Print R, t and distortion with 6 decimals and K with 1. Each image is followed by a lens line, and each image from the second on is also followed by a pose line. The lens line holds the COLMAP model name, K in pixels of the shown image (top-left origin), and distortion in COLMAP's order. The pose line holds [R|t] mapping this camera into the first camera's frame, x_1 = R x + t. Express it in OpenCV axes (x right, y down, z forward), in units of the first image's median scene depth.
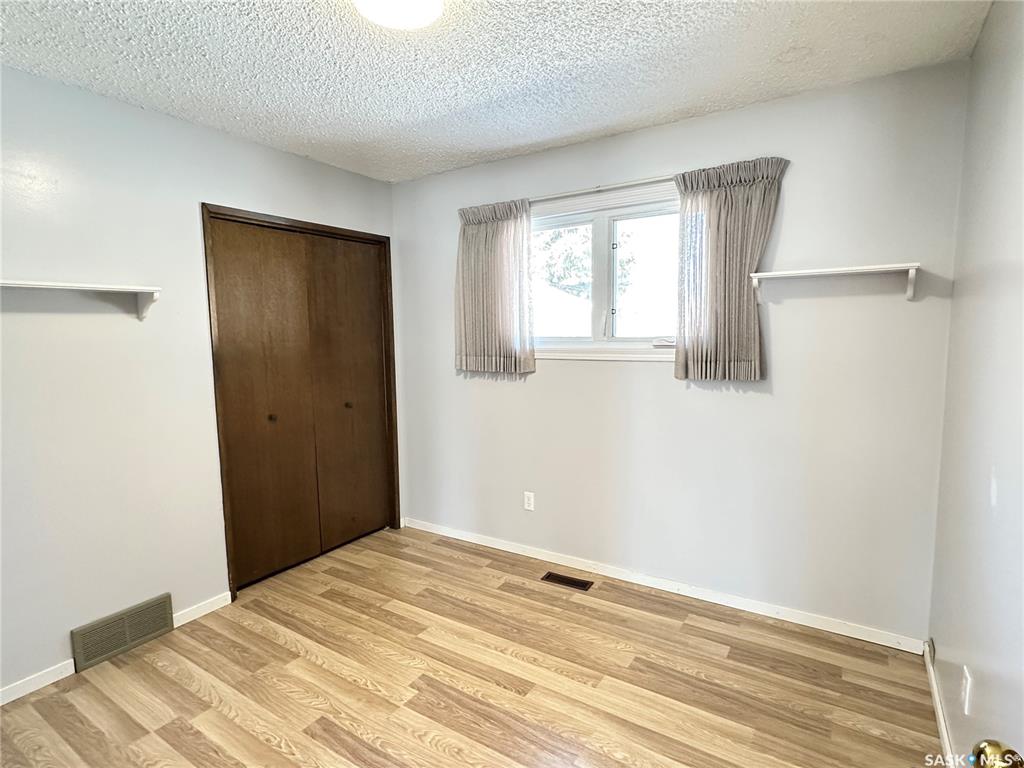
lens RADIAL K [[535.6, 0, 511.1], [0, 535.6, 386.6], [0, 0, 1]] dist [-0.004523, 0.001276]
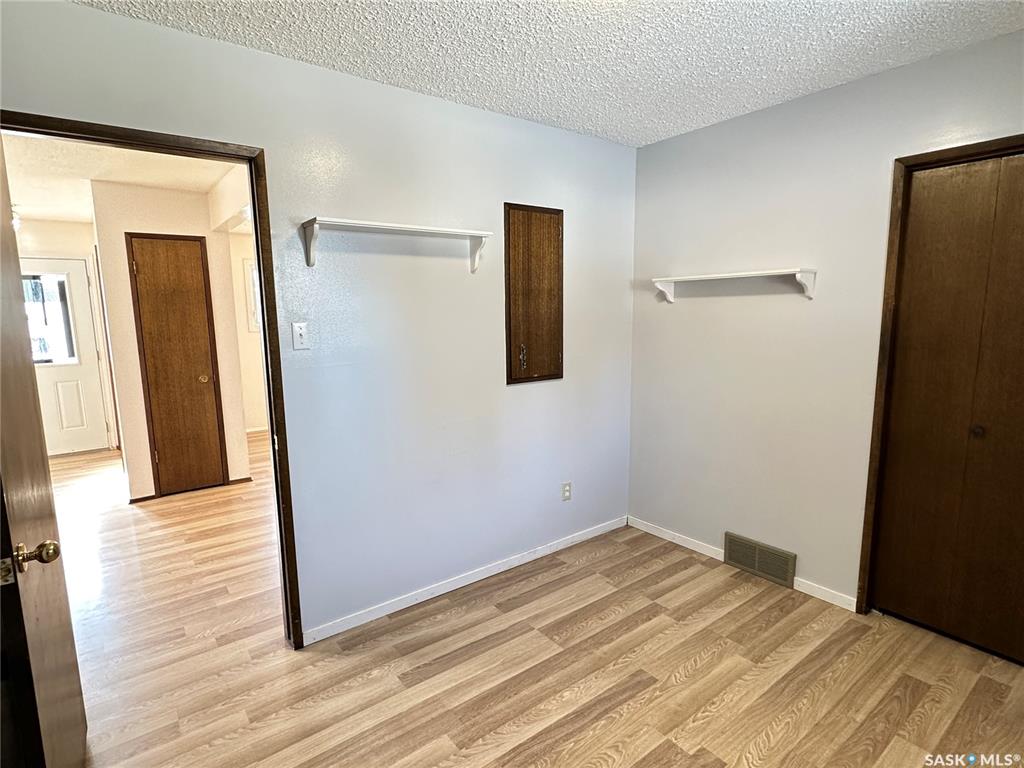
lens RADIAL K [[535.6, 0, 511.1], [0, 535.6, 386.6], [0, 0, 1]] dist [-0.004523, 0.001276]
pose [[-0.335400, 0.145578, -0.930760, 0.540106], [-0.089559, 0.978587, 0.185331, -0.098022], [0.937809, 0.145518, -0.315180, 0.827339]]
